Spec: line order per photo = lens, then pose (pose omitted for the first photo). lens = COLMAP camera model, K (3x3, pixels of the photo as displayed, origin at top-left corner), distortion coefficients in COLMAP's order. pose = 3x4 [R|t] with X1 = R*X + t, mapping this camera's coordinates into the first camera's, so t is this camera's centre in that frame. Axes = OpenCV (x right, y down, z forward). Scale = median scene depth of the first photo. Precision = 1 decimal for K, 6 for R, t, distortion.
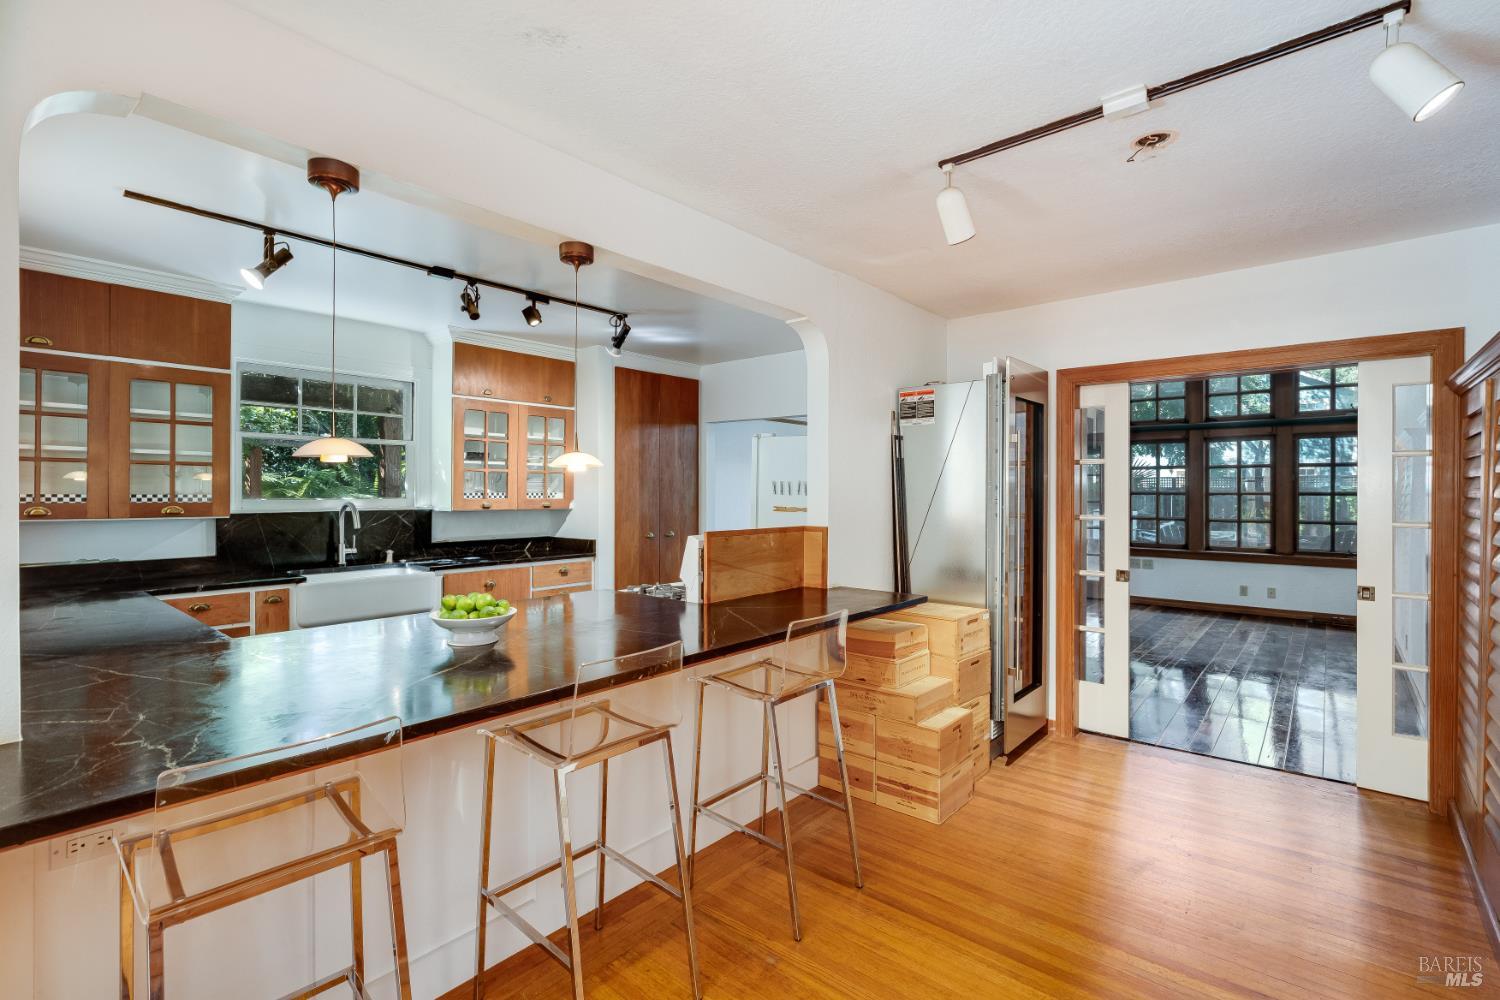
lens RADIAL K [[680.9, 0, 744.1], [0, 680.9, 502.0], [0, 0, 1]] dist [-0.000135, 0.000073]
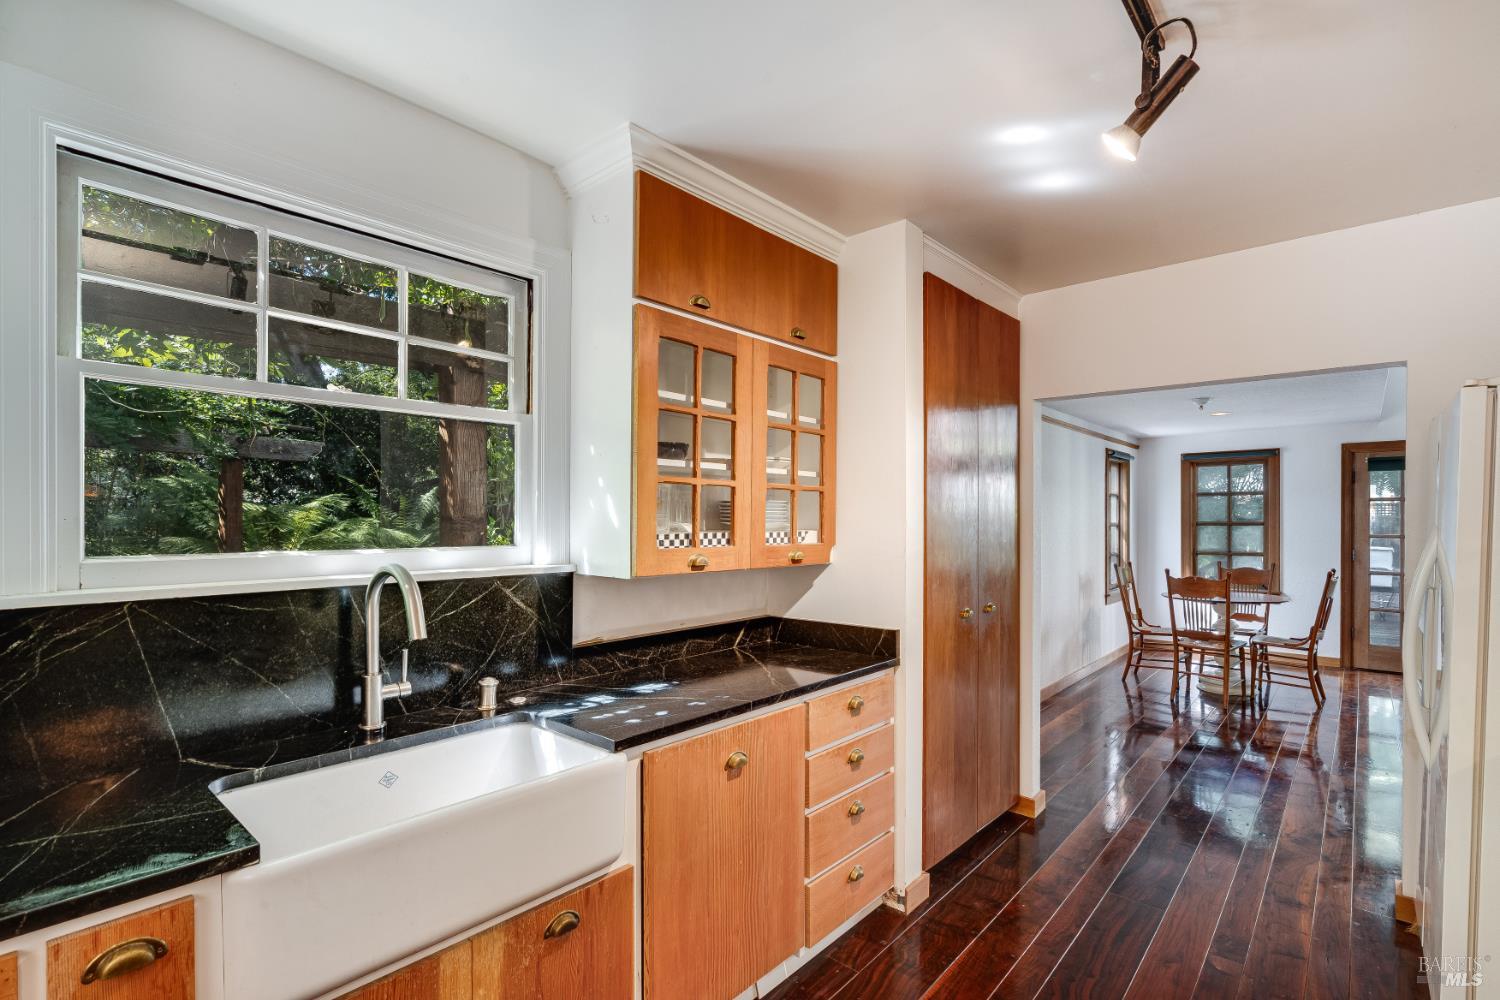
lens RADIAL K [[680.9, 0, 748.9], [0, 680.9, 533.6], [0, 0, 1]] dist [-0.000135, 0.000073]
pose [[0.999942, -0.004891, -0.009593, -0.334651], [0.004894, 0.999988, 0.000333, -0.013059], [0.009592, -0.000380, 0.999954, 0.552168]]
